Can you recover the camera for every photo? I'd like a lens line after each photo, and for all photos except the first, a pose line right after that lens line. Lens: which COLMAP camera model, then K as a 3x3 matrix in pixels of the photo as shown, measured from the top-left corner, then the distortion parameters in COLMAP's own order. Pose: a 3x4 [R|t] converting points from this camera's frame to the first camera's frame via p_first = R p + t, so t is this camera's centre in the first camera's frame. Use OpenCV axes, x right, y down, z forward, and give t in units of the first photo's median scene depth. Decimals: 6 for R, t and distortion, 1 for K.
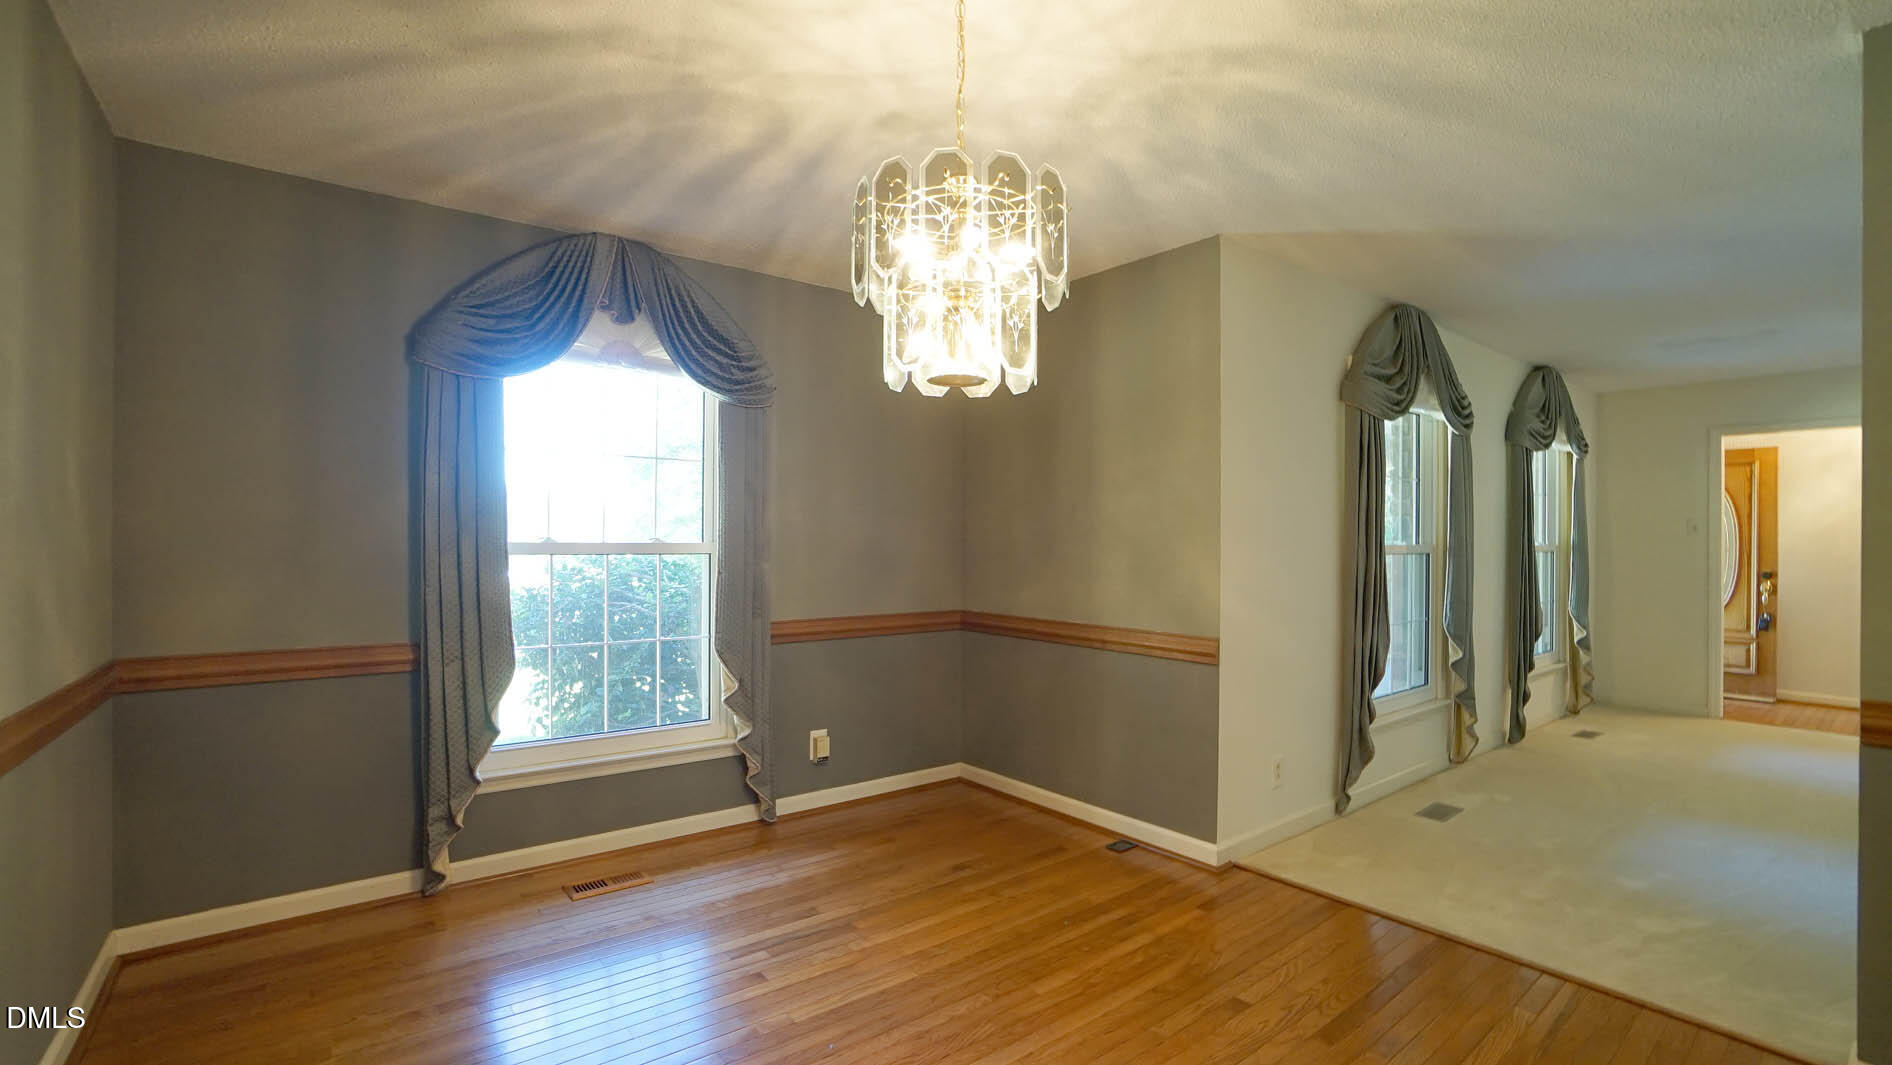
lens RADIAL K [[832.4, 0, 936.3], [0, 832.4, 541.0], [0, 0, 1]] dist [-0.067713, 0.024946]
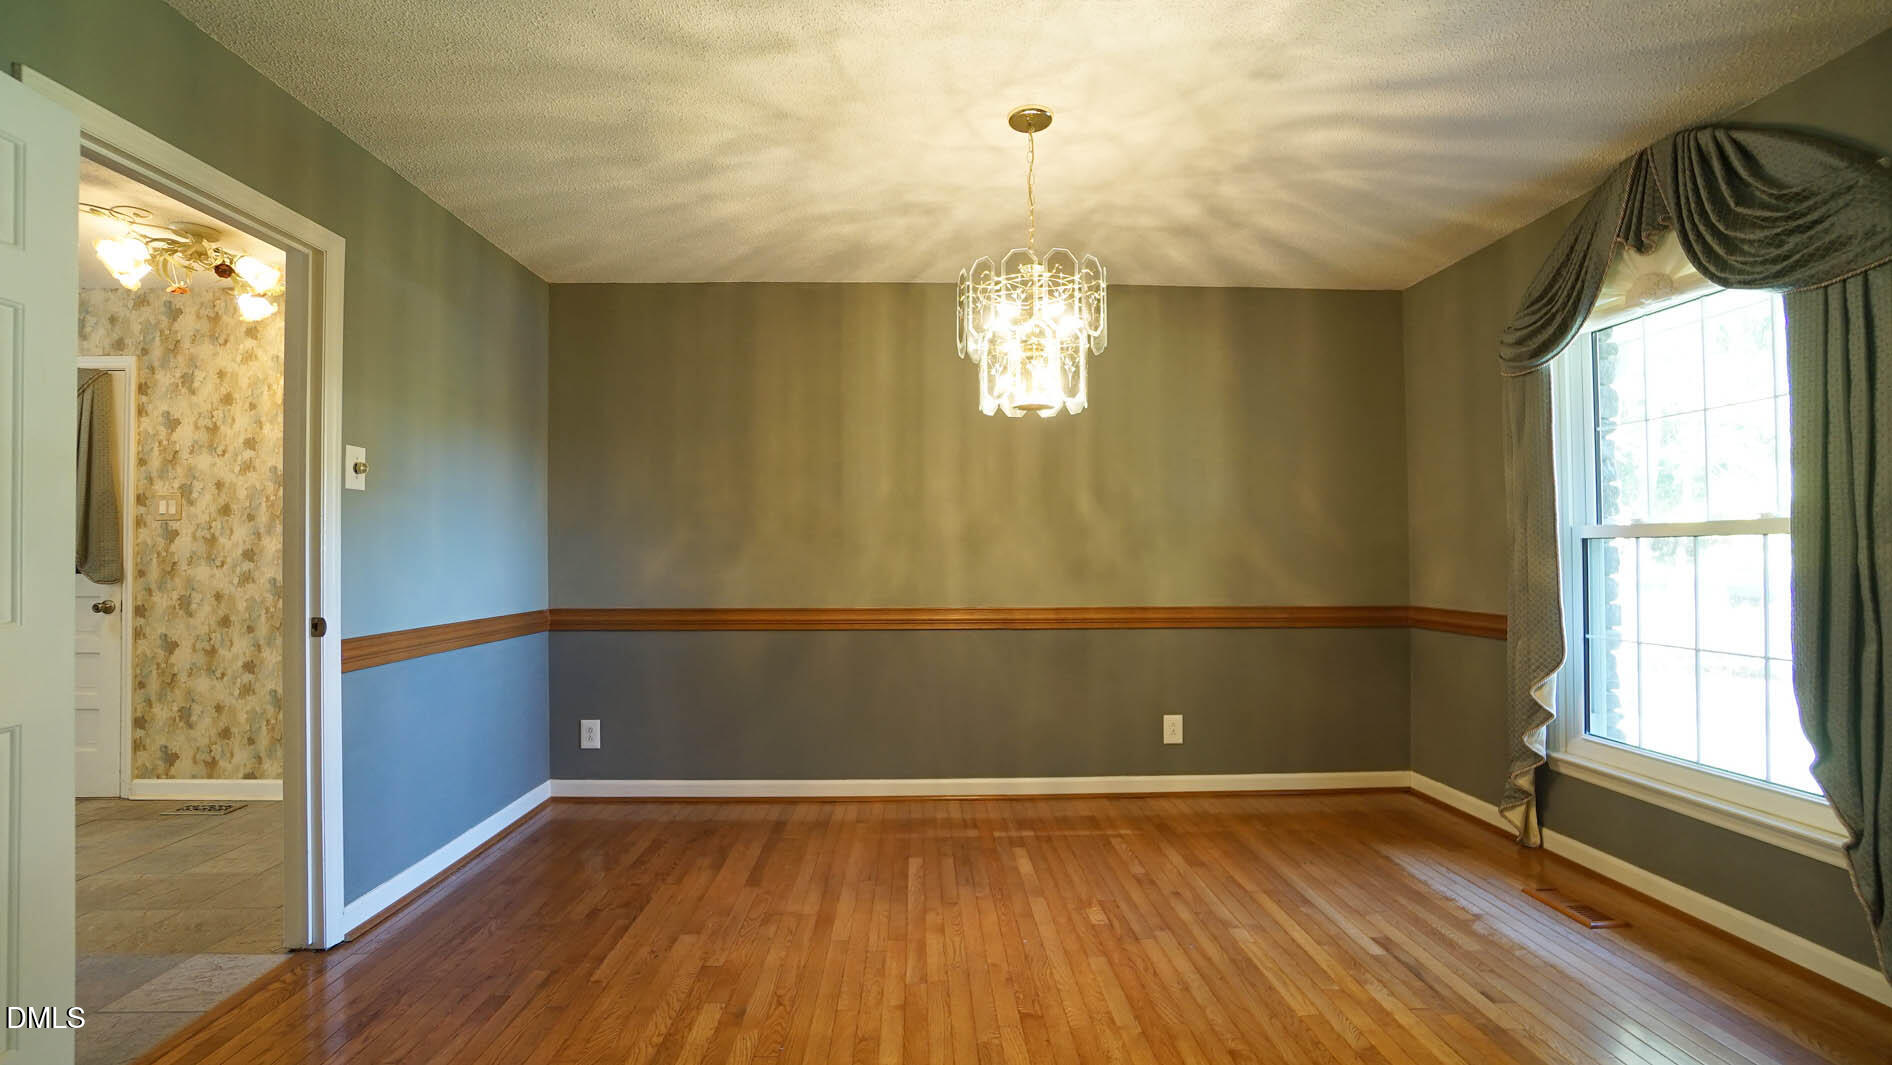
lens RADIAL K [[832.4, 0, 936.3], [0, 832.4, 541.0], [0, 0, 1]] dist [-0.067713, 0.024946]
pose [[-0.595072, -0.018234, -0.803466, 0.676152], [0.003466, 0.999675, -0.025254, 0.039029], [0.803665, -0.017812, -0.594815, 0.910447]]
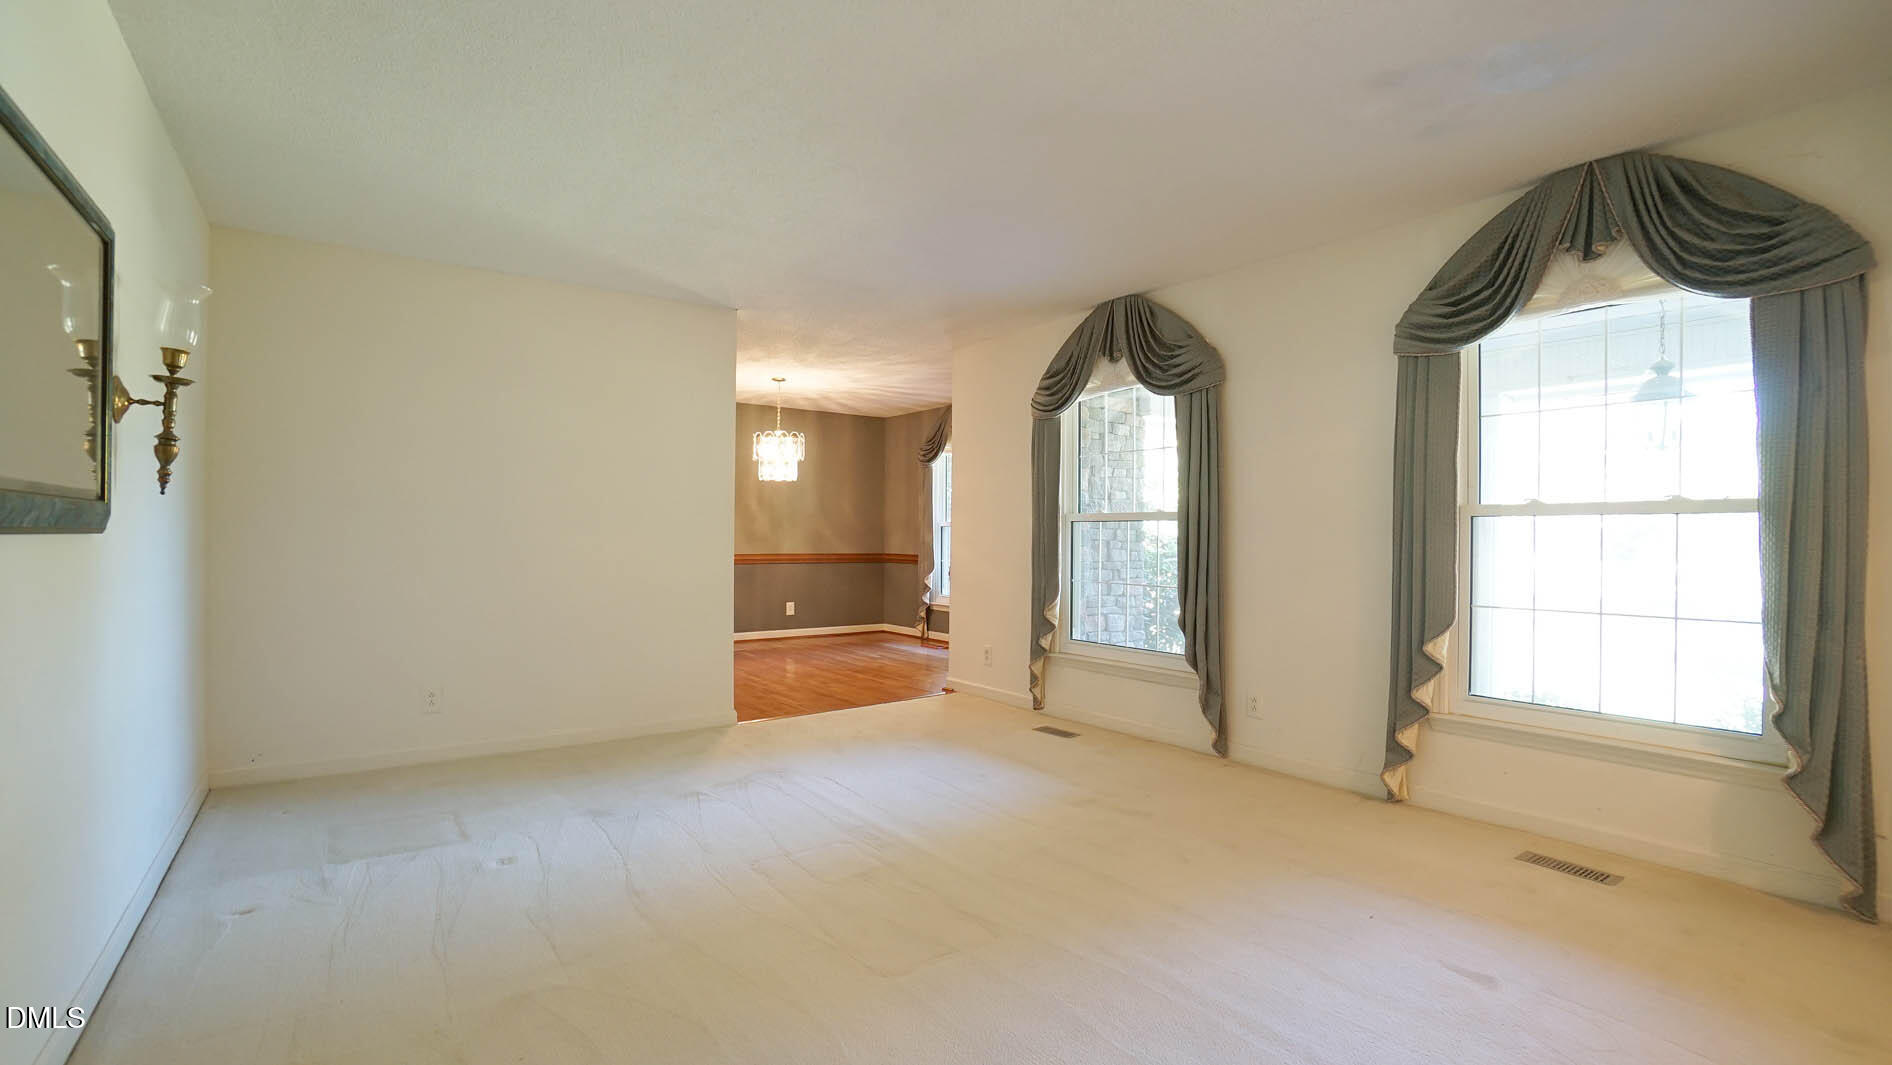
lens RADIAL K [[832.4, 0, 936.3], [0, 832.4, 541.0], [0, 0, 1]] dist [-0.067713, 0.024946]
pose [[-0.025579, 0.006600, -0.999651, 2.235701], [-0.001775, 0.999976, 0.006648, 0.045373], [0.999671, 0.001944, -0.025567, 1.013167]]
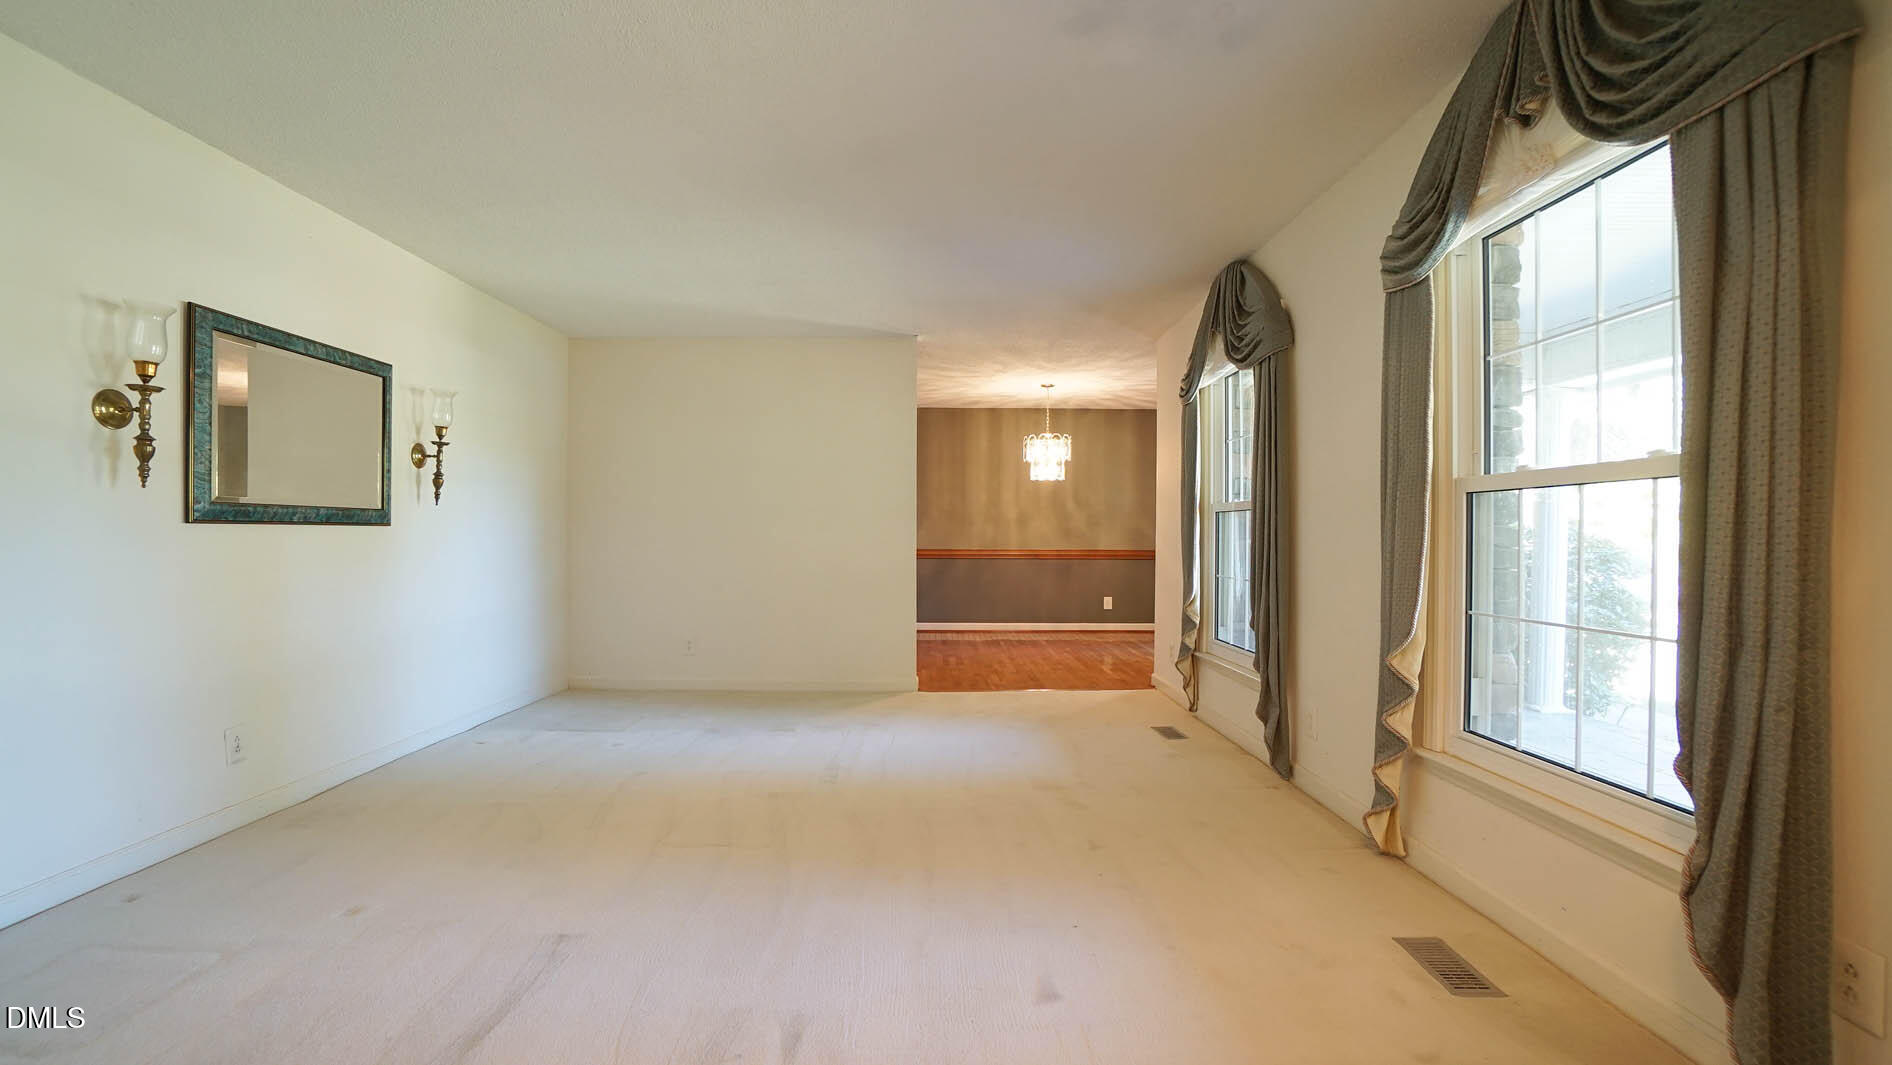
lens RADIAL K [[832.4, 0, 936.3], [0, 832.4, 541.0], [0, 0, 1]] dist [-0.067713, 0.024946]
pose [[-0.609530, 0.004791, -0.792748, 2.109581], [0.001096, 0.999986, 0.005200, 0.061447], [0.792762, 0.002301, -0.609527, 1.737431]]
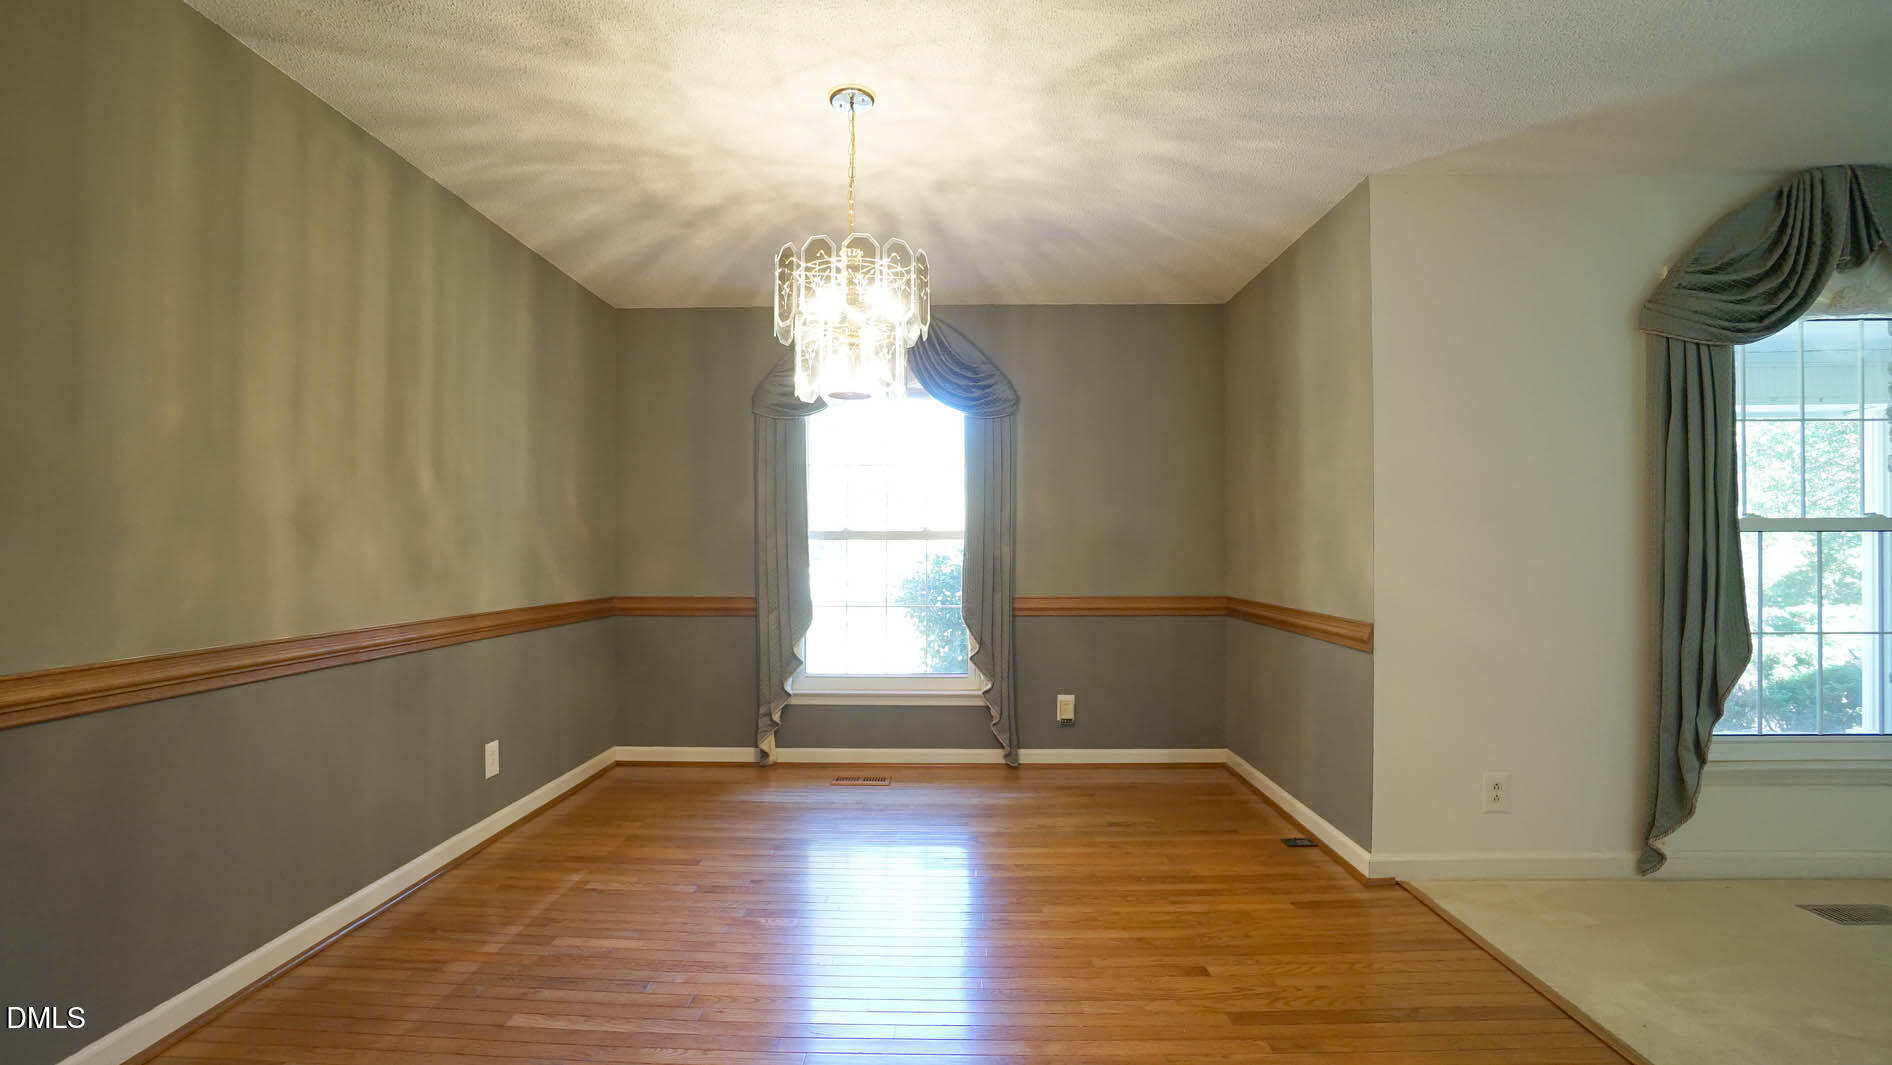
lens RADIAL K [[832.4, 0, 936.3], [0, 832.4, 541.0], [0, 0, 1]] dist [-0.067713, 0.024946]
pose [[0.774390, -0.012191, -0.632591, 0.537976], [0.007071, 0.999919, -0.010614, 0.034218], [0.632669, 0.003747, 0.774413, 0.009717]]
